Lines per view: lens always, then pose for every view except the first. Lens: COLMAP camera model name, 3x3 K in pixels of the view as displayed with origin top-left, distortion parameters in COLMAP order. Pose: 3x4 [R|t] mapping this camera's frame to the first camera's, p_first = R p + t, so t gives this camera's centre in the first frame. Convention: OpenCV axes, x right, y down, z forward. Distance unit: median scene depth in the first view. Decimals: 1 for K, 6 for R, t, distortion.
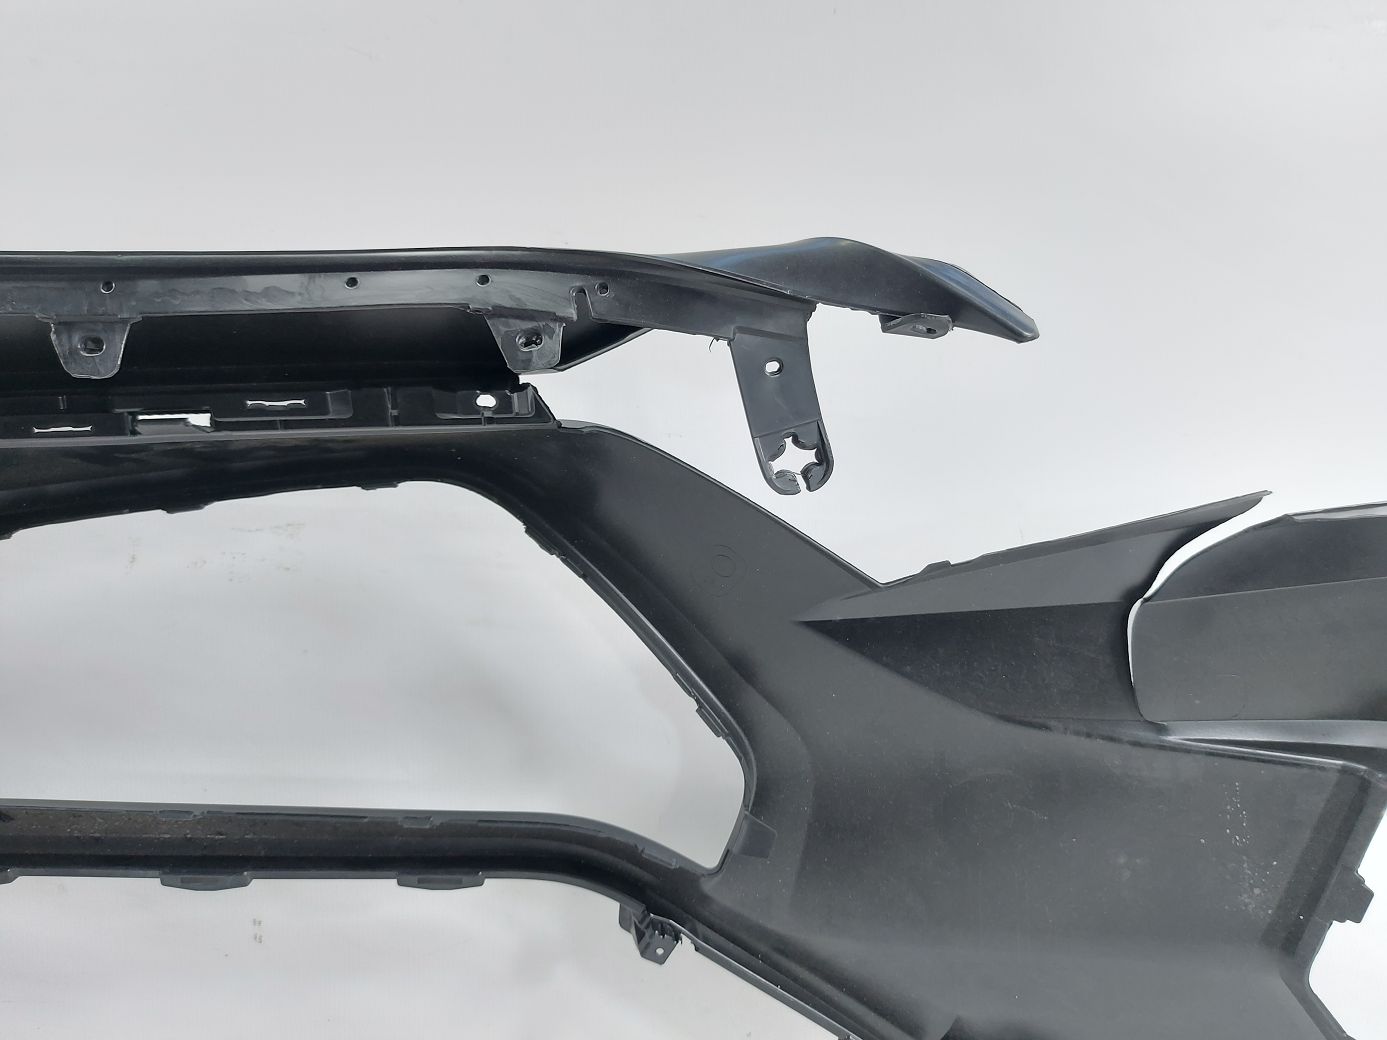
lens RADIAL K [[986.2, 0, 696.5], [0, 986.2, 517.4], [0, 0, 1]] dist [0.052946, -0.060412]
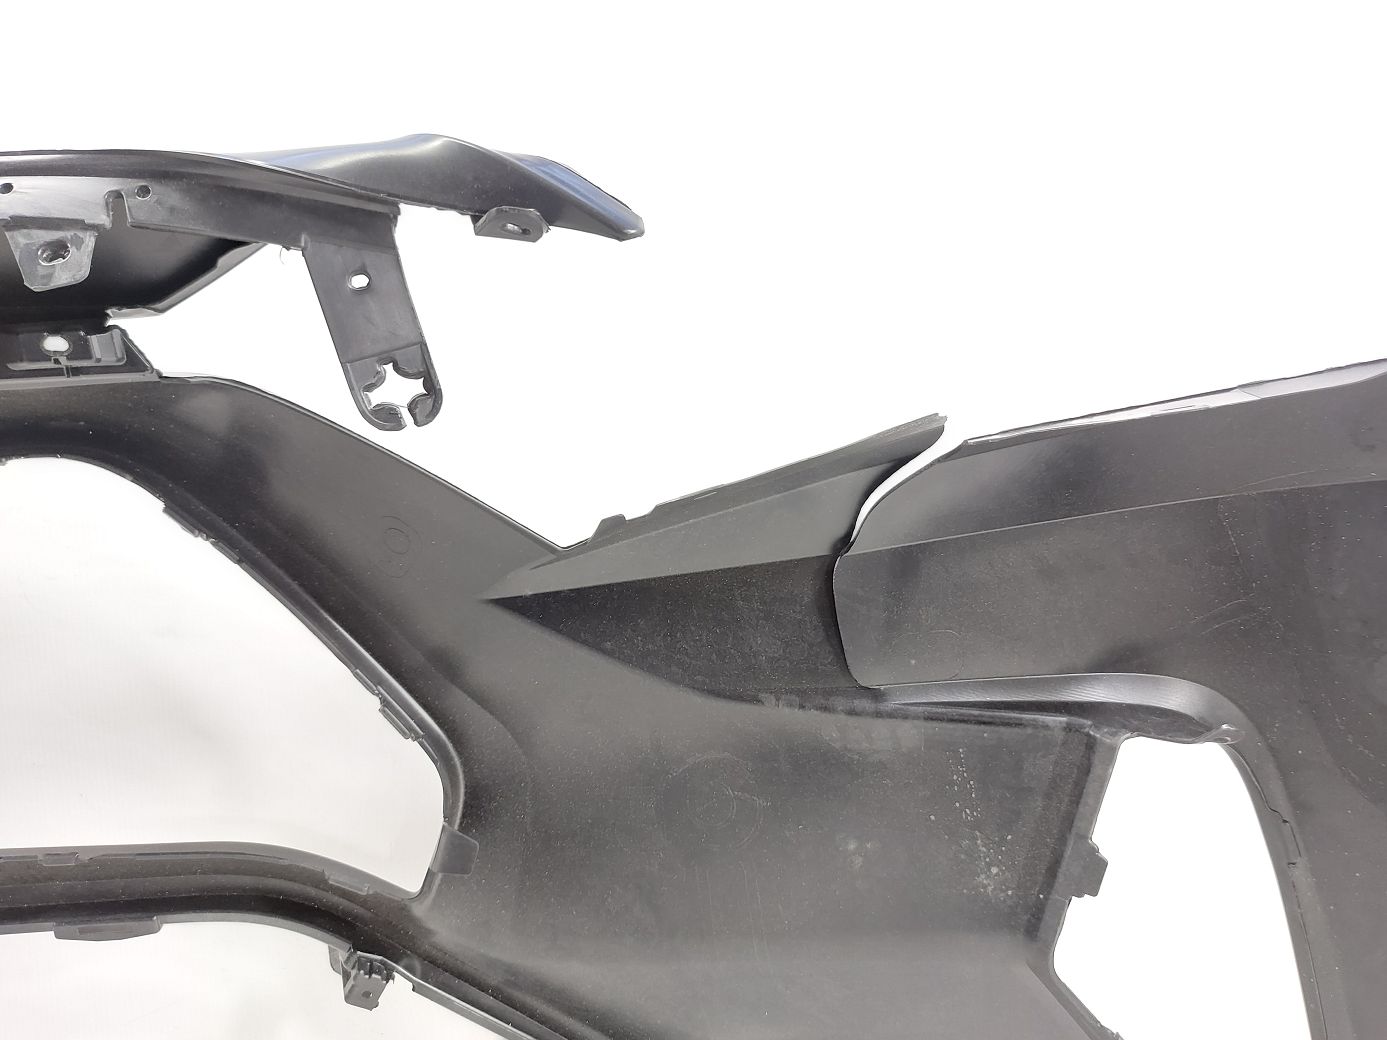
lens RADIAL K [[986.2, 0, 681.9], [0, 986.2, 513.1], [0, 0, 1]] dist [0.052946, -0.060412]
pose [[0.996834, -0.041178, 0.068017, 0.232516], [0.044844, 0.997572, -0.053277, 0.086914], [-0.065658, 0.056158, 0.996261, 0.099612]]
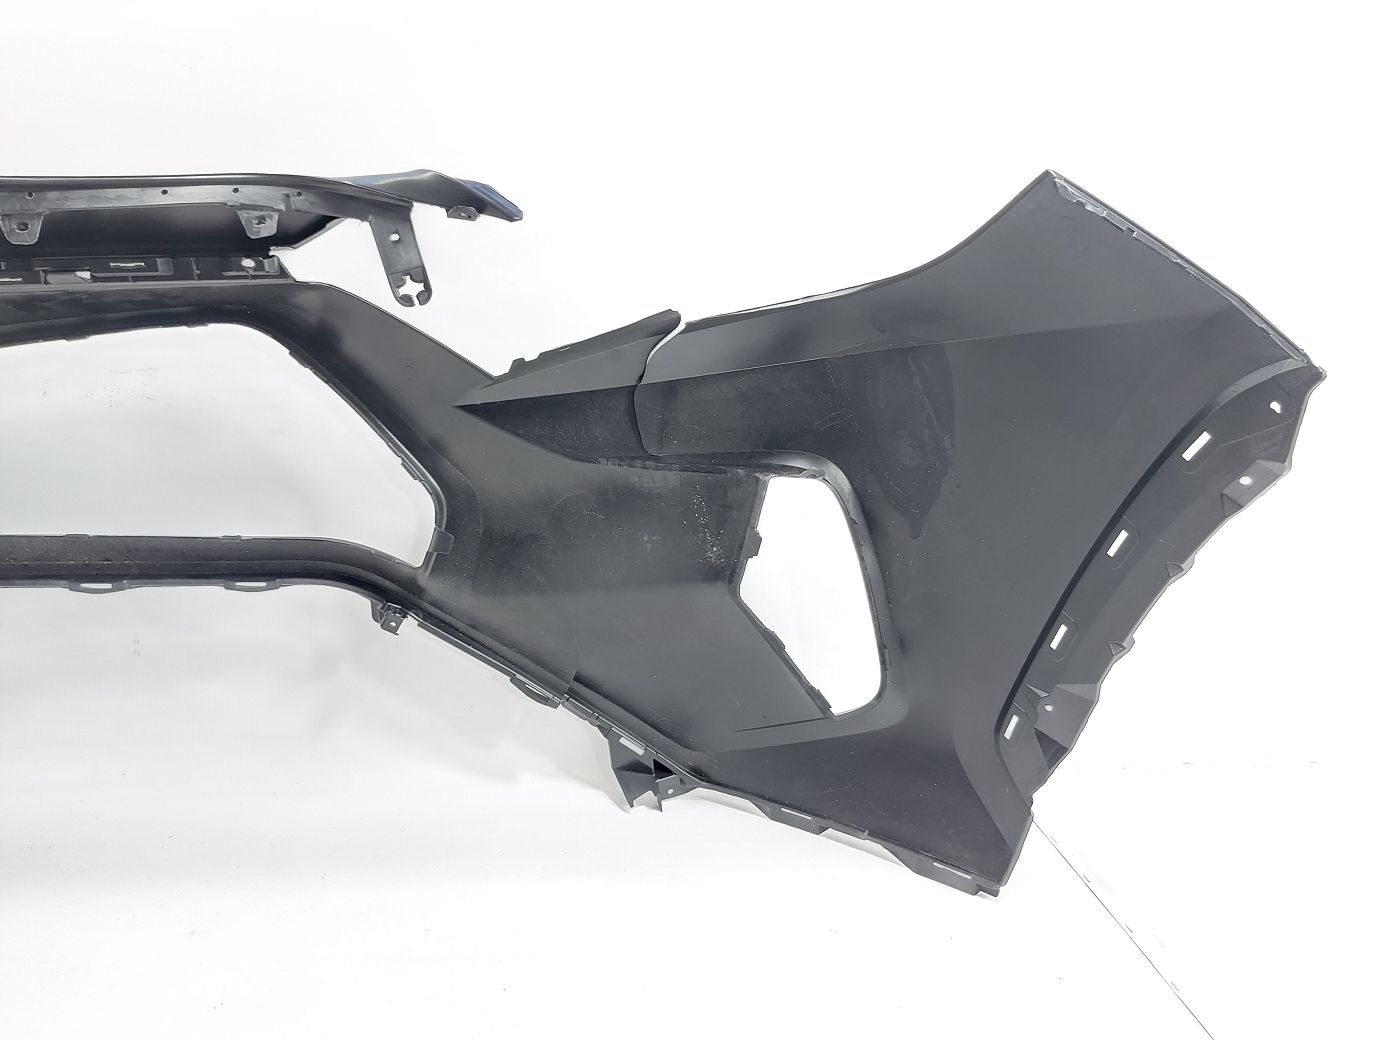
lens RADIAL K [[986.2, 0, 692.9], [0, 986.2, 524.7], [0, 0, 1]] dist [0.052946, -0.060412]
pose [[0.997254, -0.021571, 0.070842, 0.401771], [0.020881, 0.999727, 0.010466, 0.314336], [-0.071049, -0.008958, 0.997433, -0.766076]]
